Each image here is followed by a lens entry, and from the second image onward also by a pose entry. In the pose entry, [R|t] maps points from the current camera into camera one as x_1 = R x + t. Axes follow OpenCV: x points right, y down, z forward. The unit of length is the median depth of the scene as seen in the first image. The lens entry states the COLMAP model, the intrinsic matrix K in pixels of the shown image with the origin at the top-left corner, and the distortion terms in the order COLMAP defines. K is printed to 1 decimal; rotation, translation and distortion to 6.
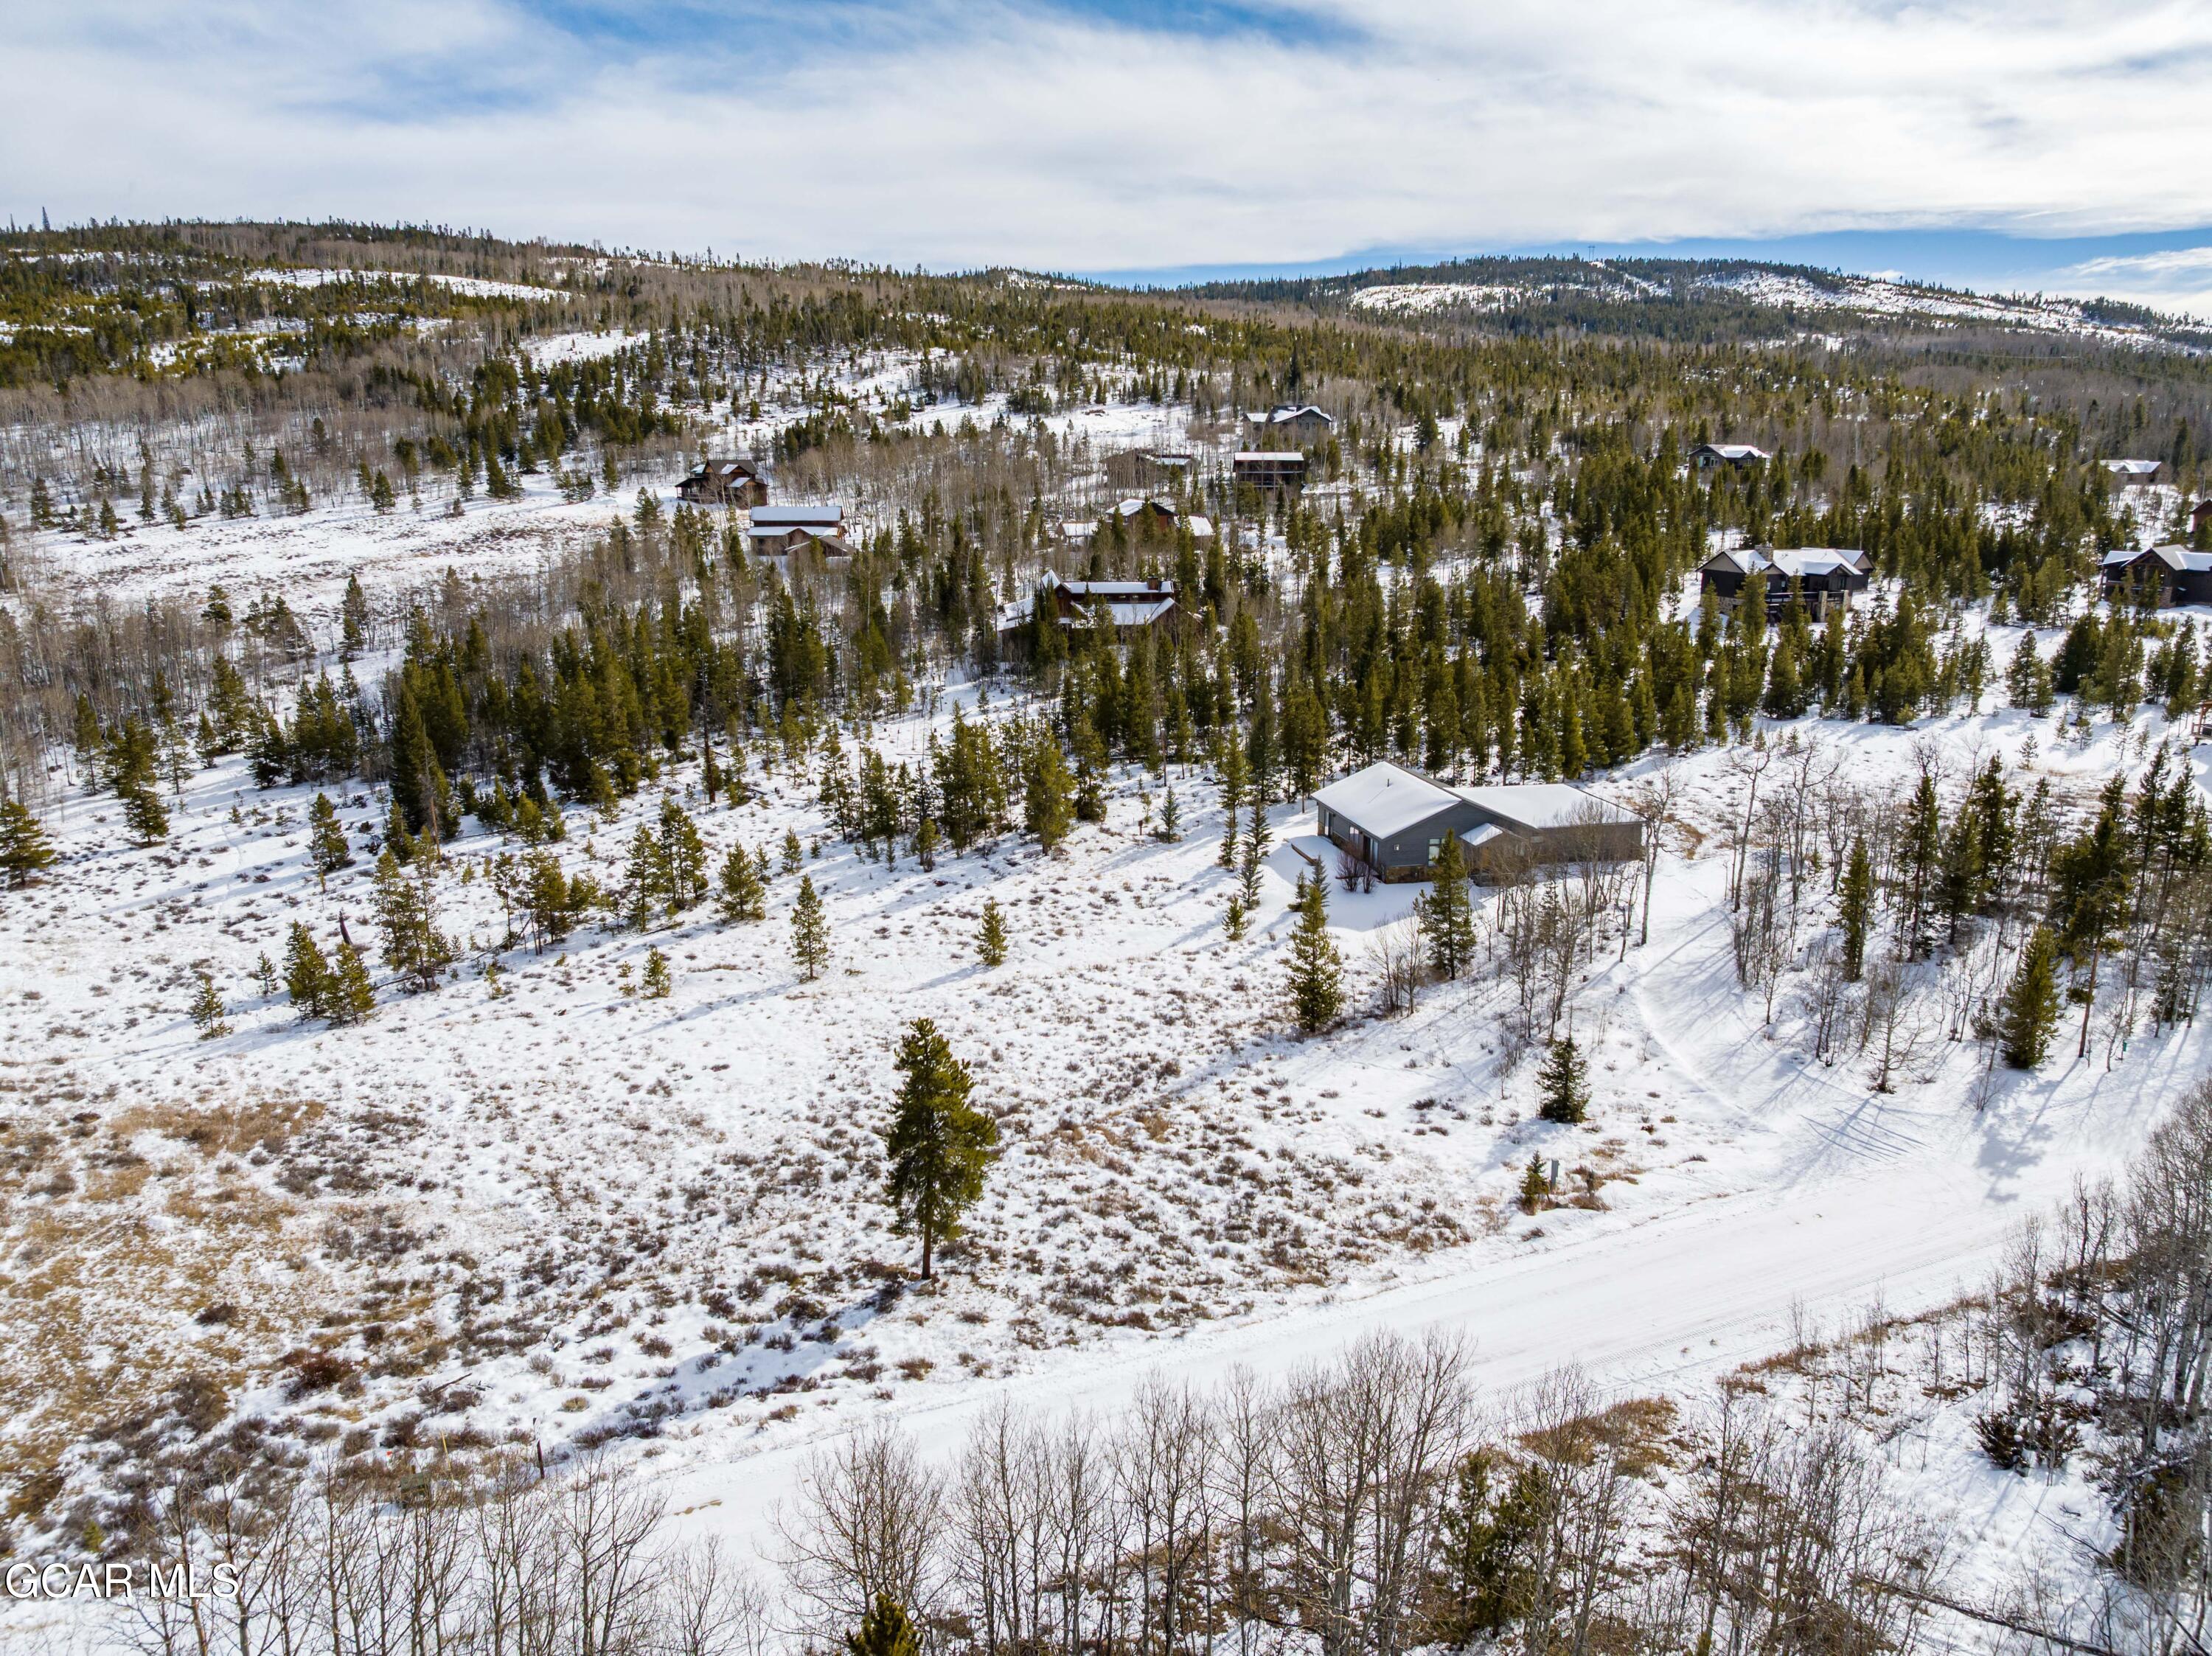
lens RADIAL K [[1568.4, 0, 1116.8], [0, 1568.4, 821.0], [0, 0, 1]] dist [-0.048686, 0.019083]
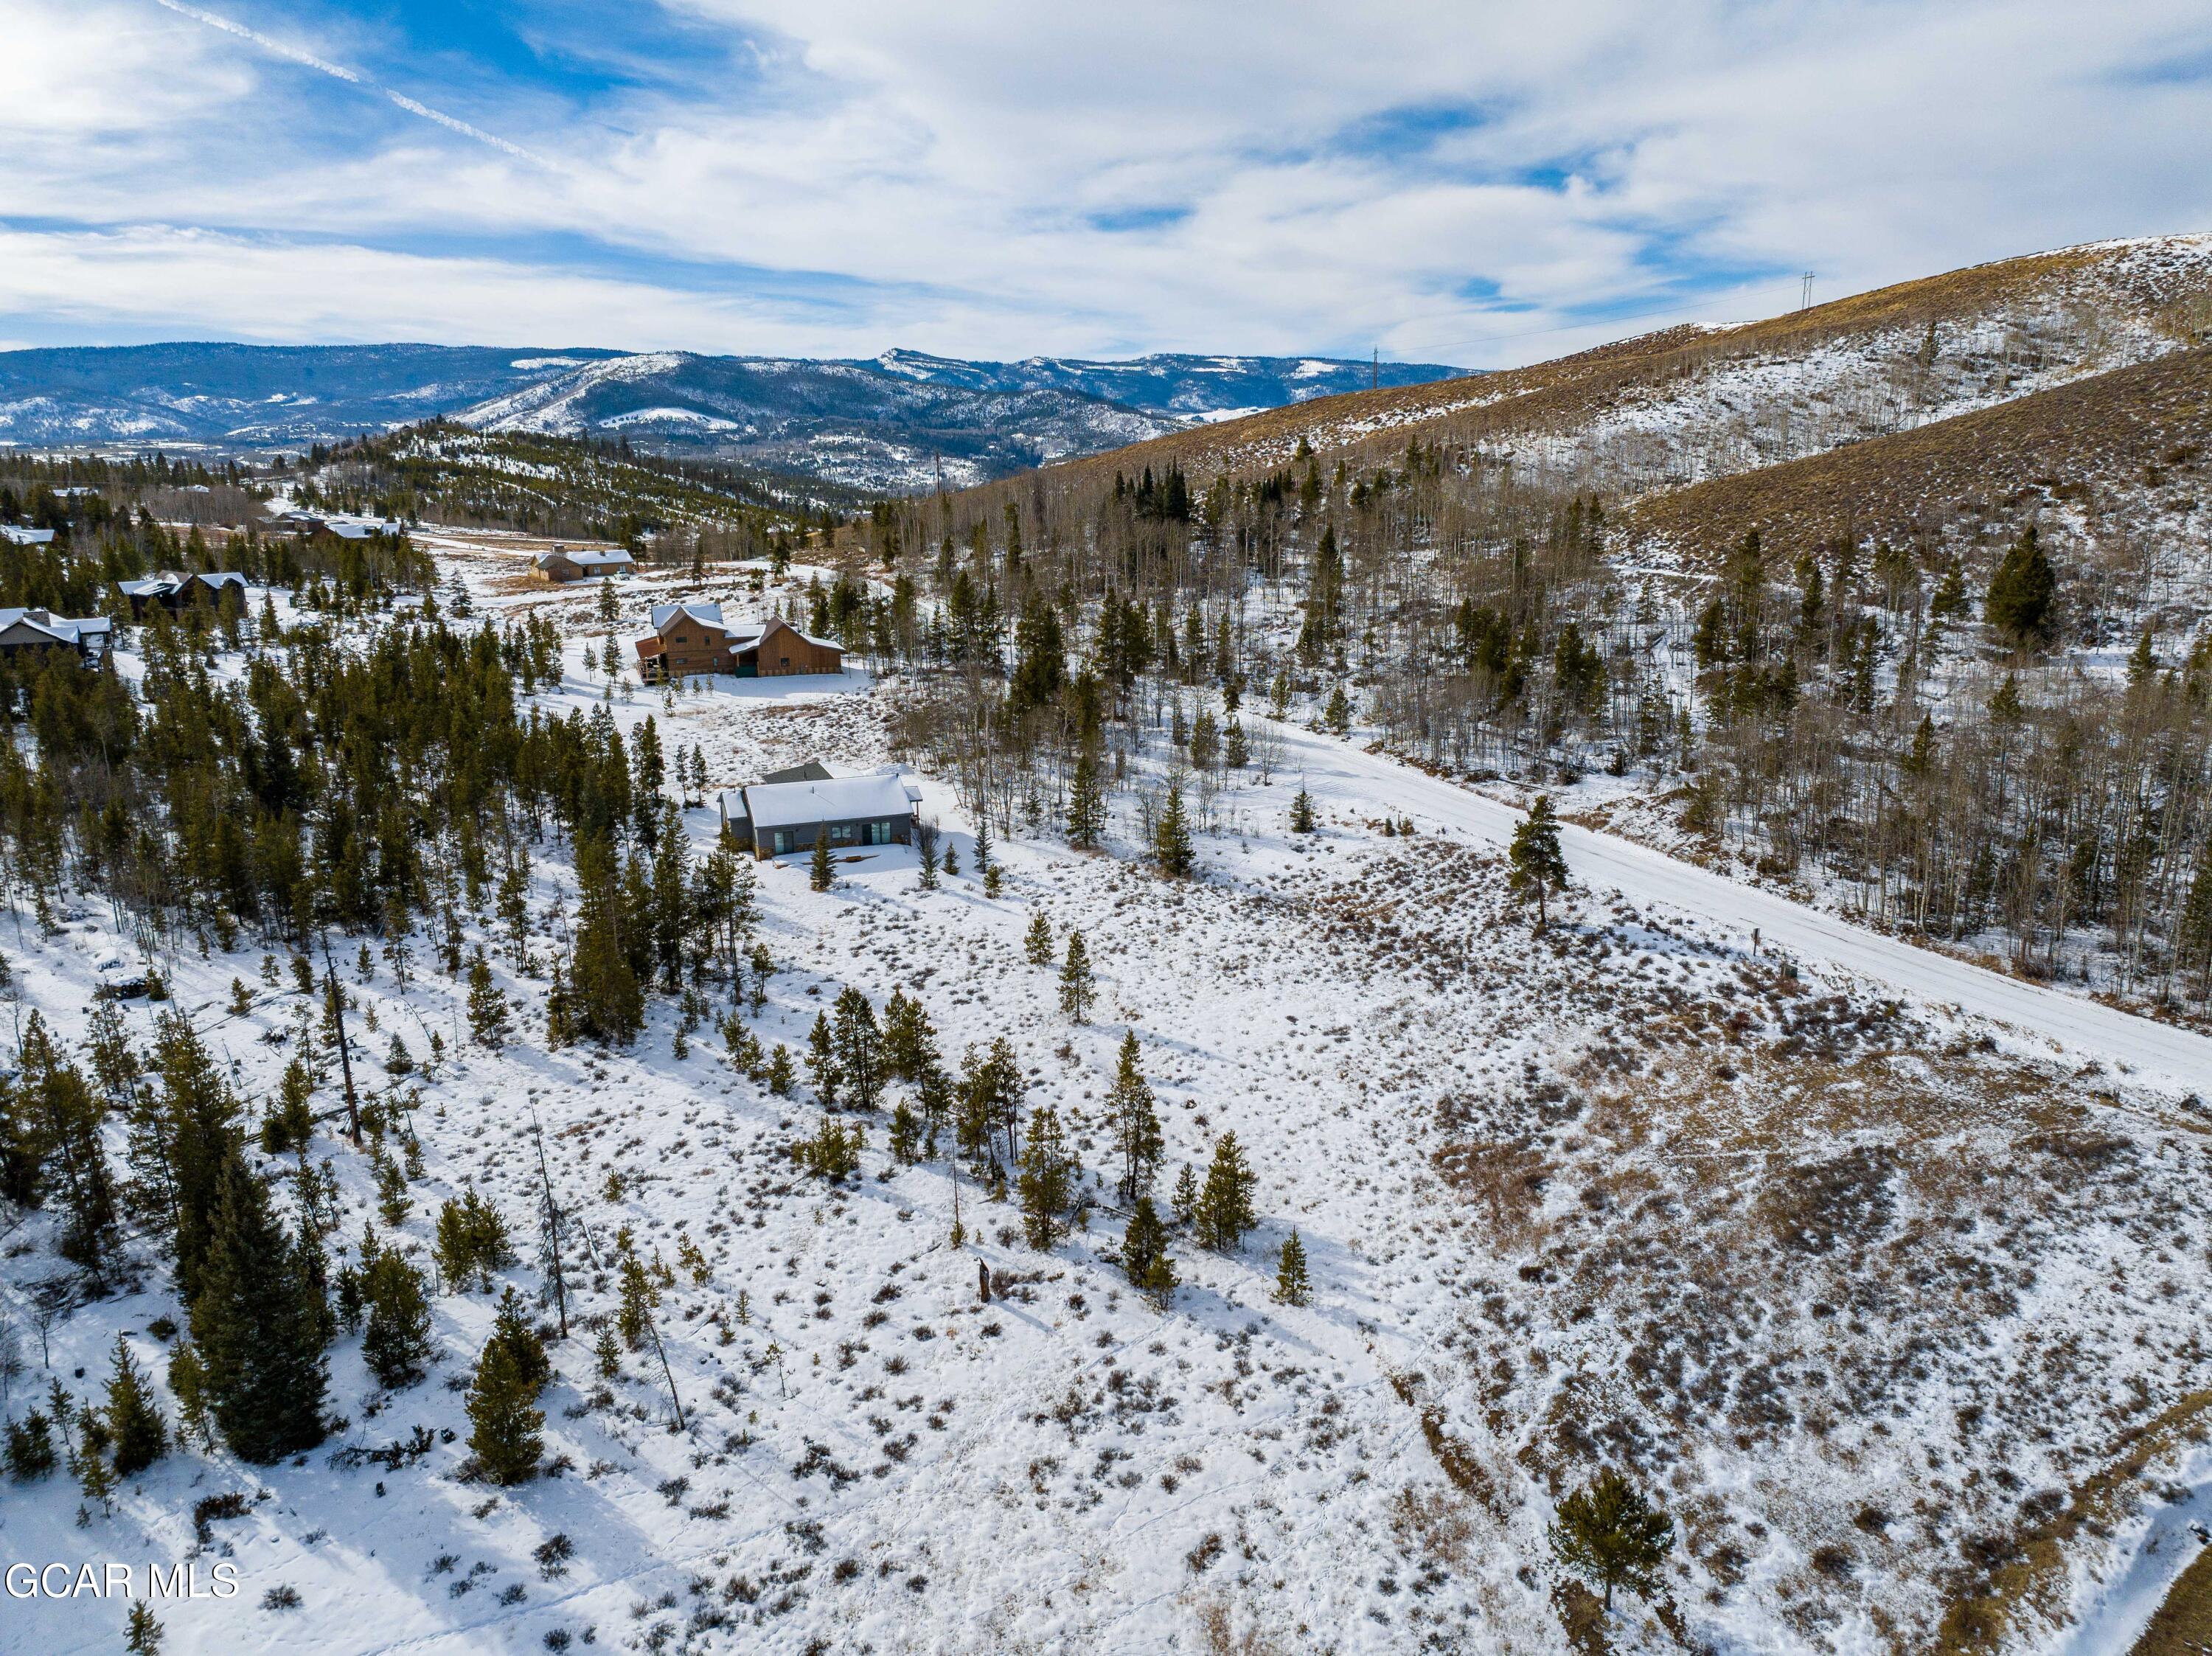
lens RADIAL K [[1568.4, 0, 1123.9], [0, 1568.4, 739.9], [0, 0, 1]] dist [-0.048686, 0.019083]
pose [[-0.142535, -0.189347, 0.971510, -0.520621], [0.236100, 0.946694, 0.219150, -0.135662], [-0.961218, 0.260610, -0.090232, 0.428090]]
